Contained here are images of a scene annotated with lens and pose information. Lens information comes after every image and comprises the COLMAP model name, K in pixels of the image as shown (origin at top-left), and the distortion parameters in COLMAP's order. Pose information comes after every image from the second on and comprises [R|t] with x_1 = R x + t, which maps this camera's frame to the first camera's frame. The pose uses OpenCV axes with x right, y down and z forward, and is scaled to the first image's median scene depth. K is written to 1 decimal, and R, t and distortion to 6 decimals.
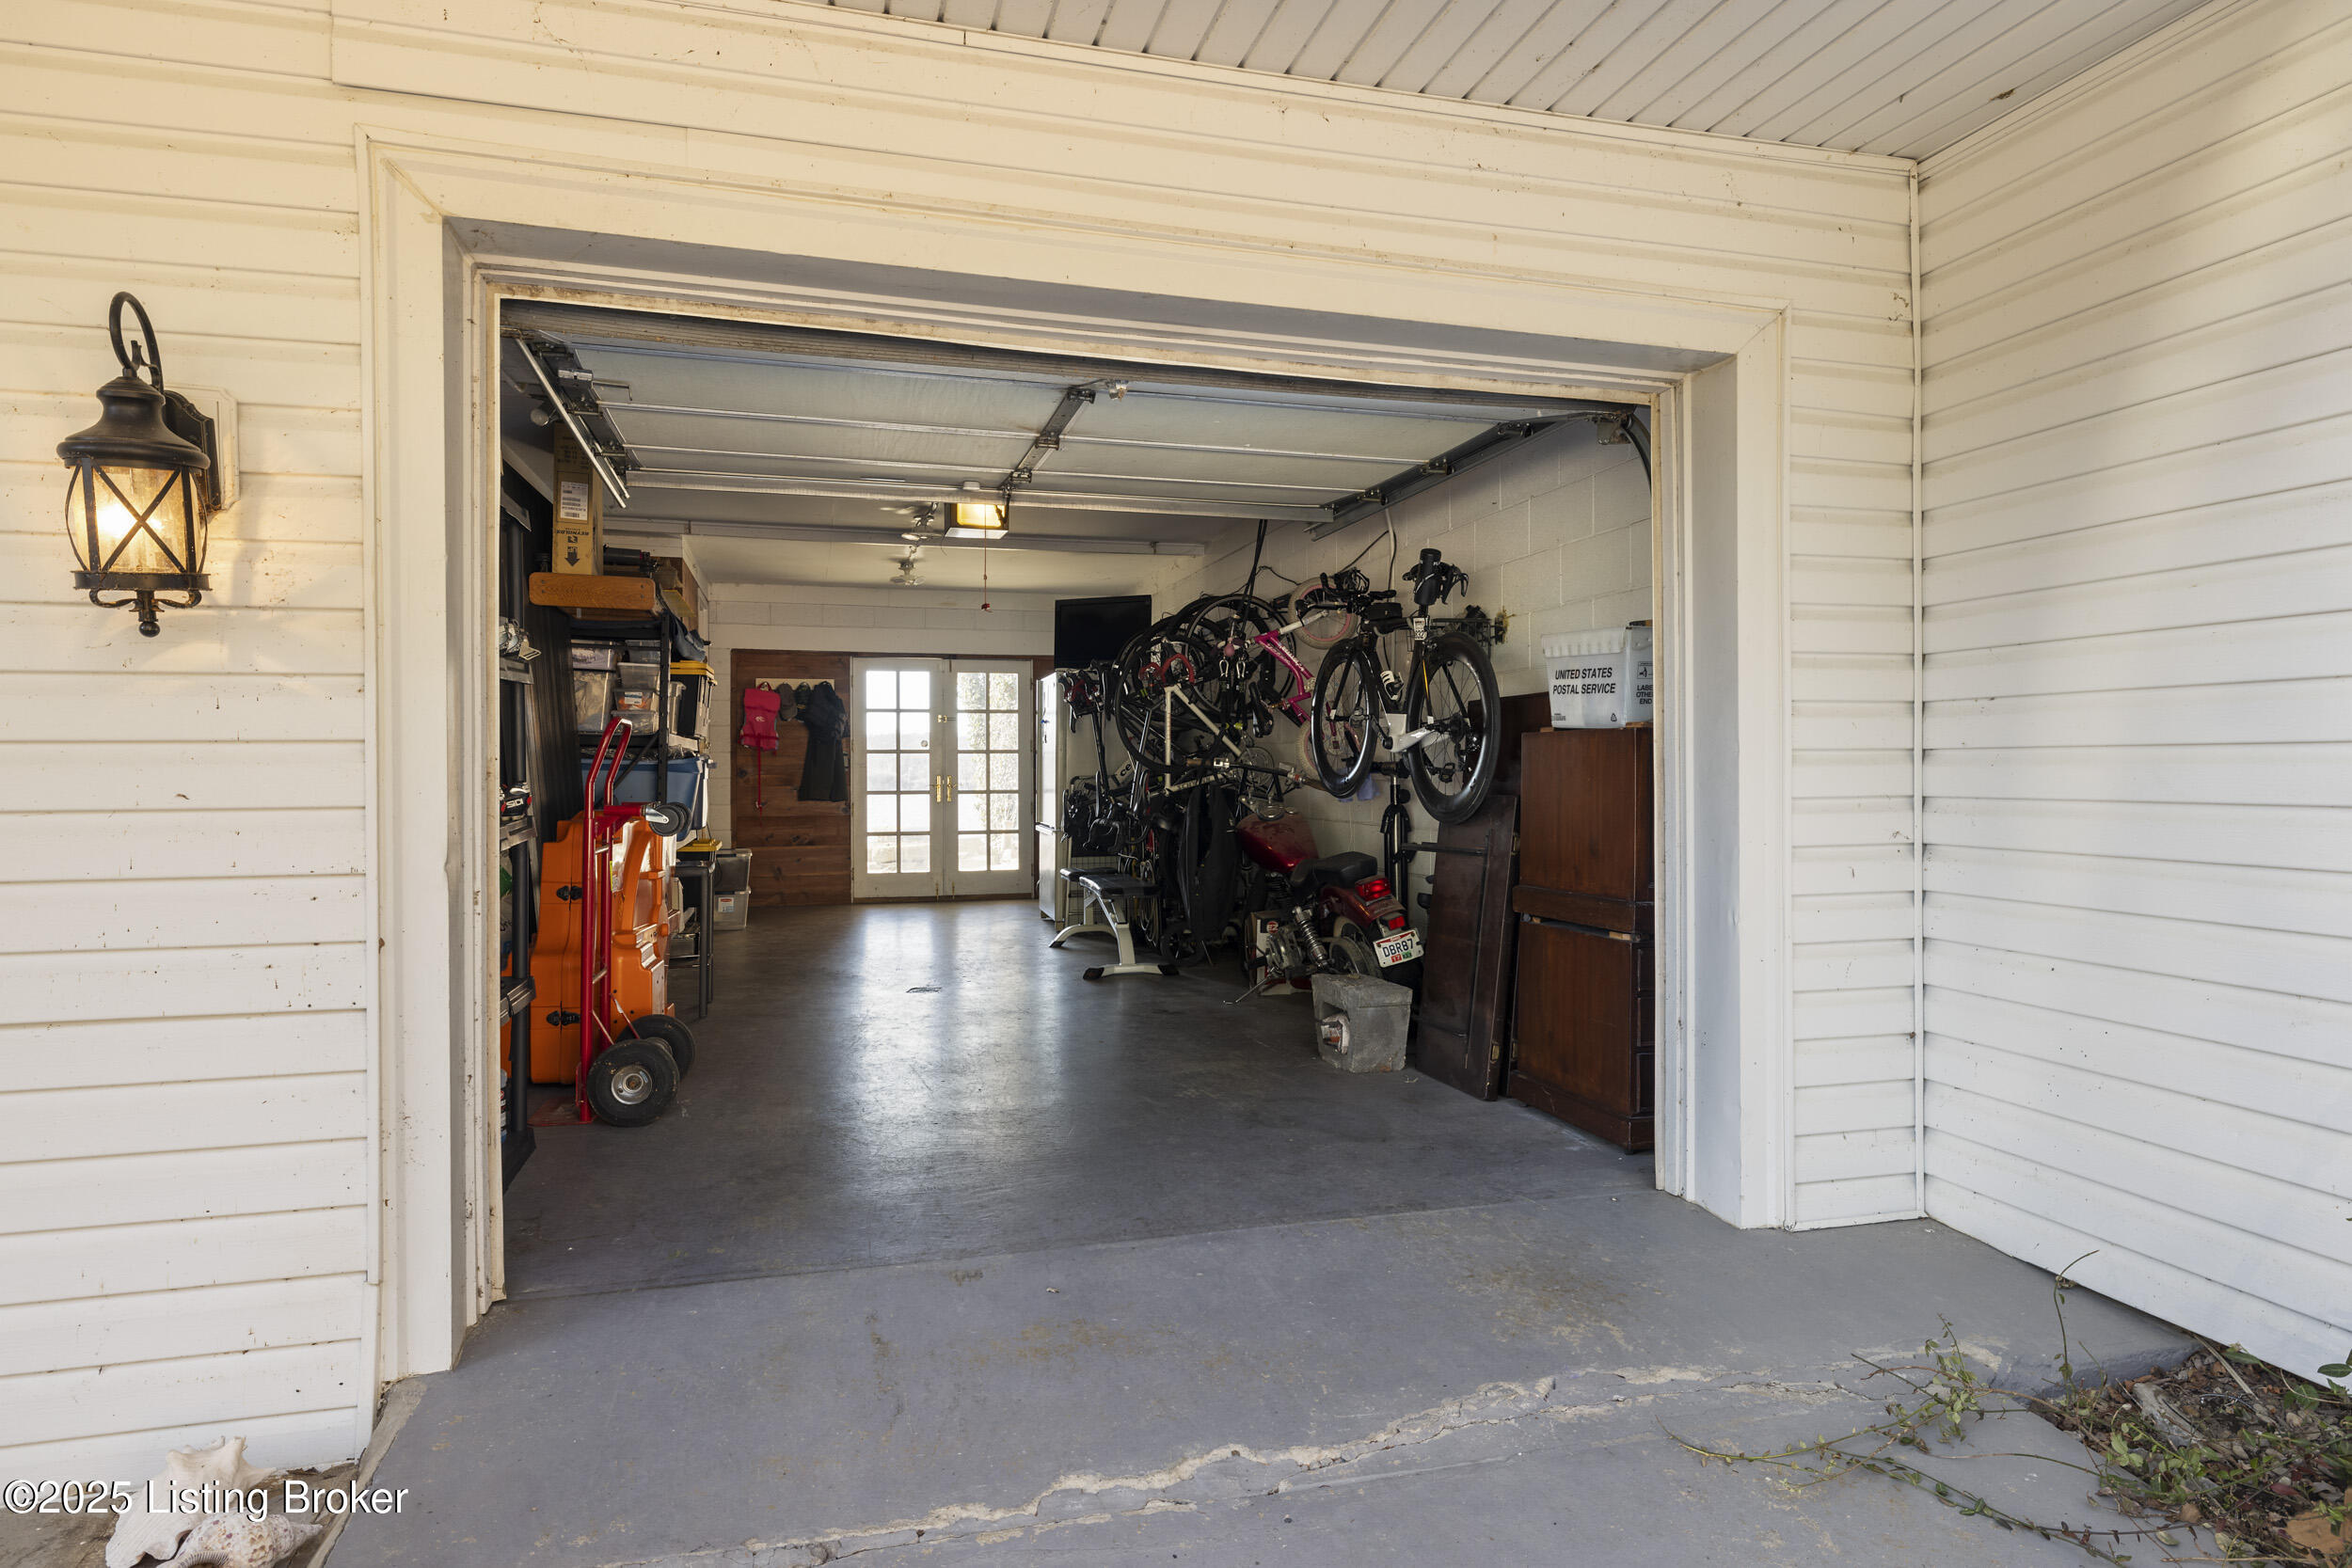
lens RADIAL K [[1342.4, 0, 1174.3], [0, 1342.4, 777.2], [0, 0, 1]] dist [0.006744, 0.001162]
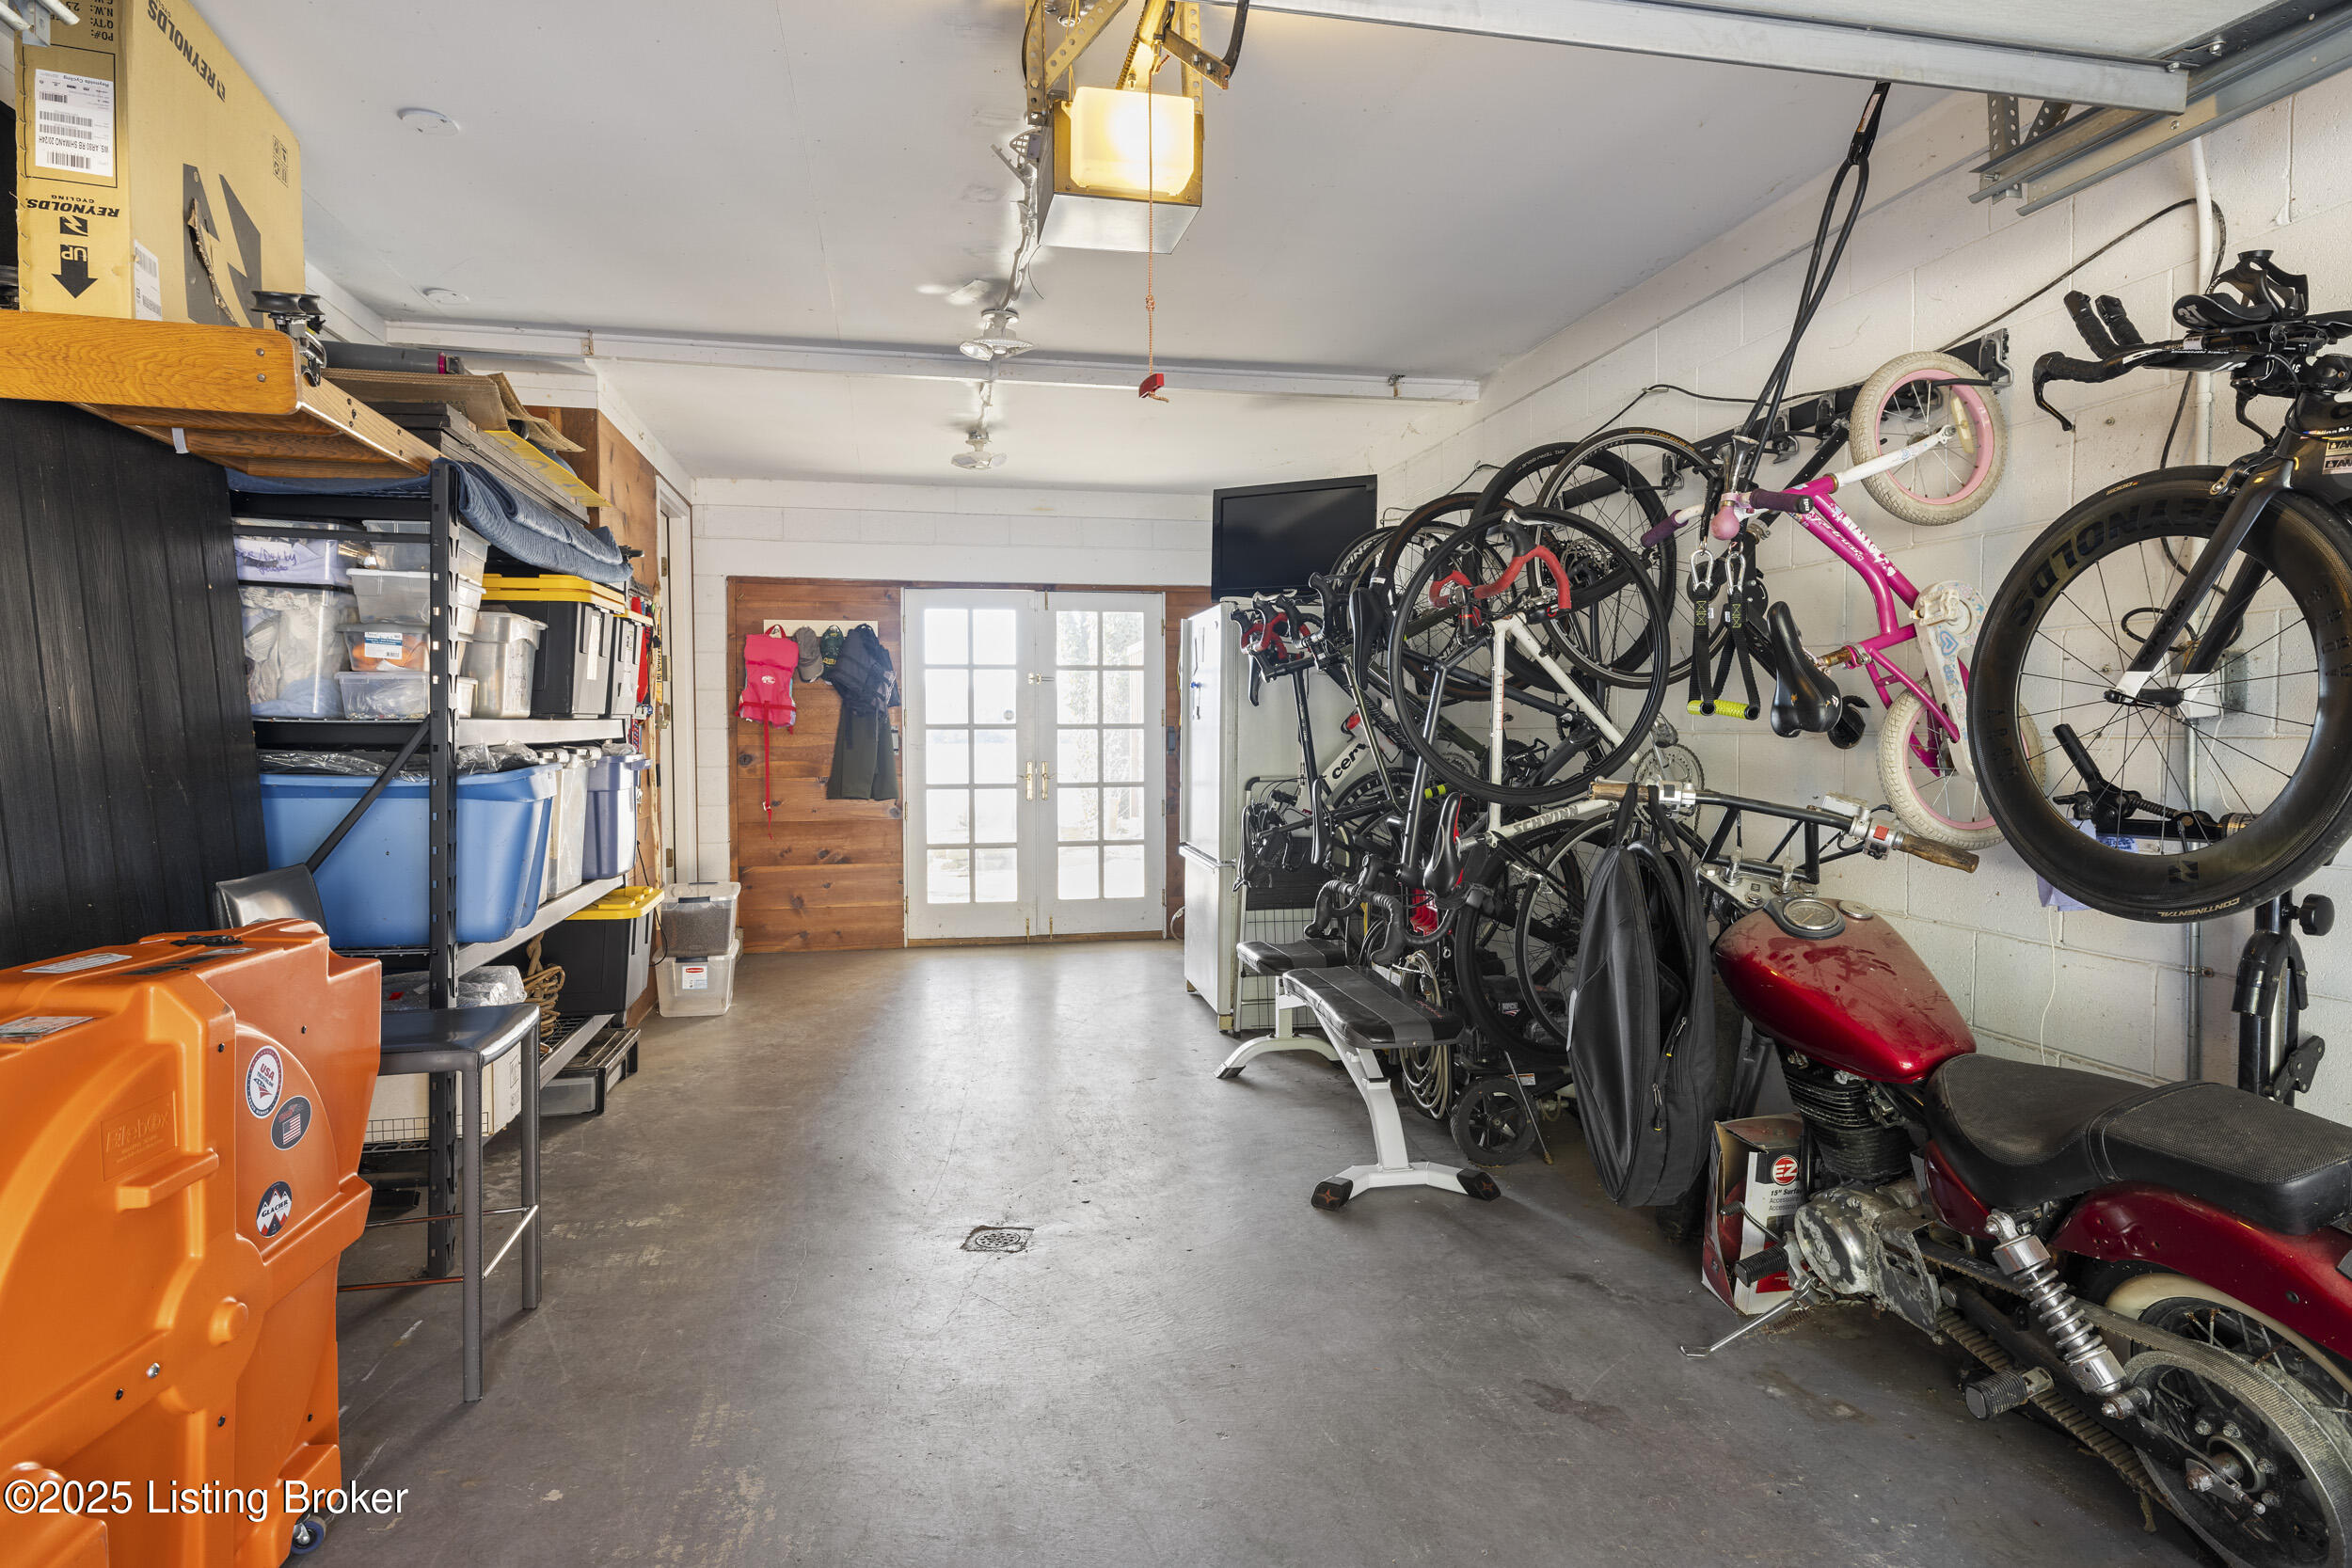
lens RADIAL K [[1342.4, 0, 1181.8], [0, 1342.4, 778.1], [0, 0, 1]] dist [0.006744, 0.001162]
pose [[0.998038, 0.004462, -0.062450, -0.057459], [-0.002219, 0.999352, 0.035927, -0.018332], [0.062570, -0.035718, 0.997401, 0.334637]]
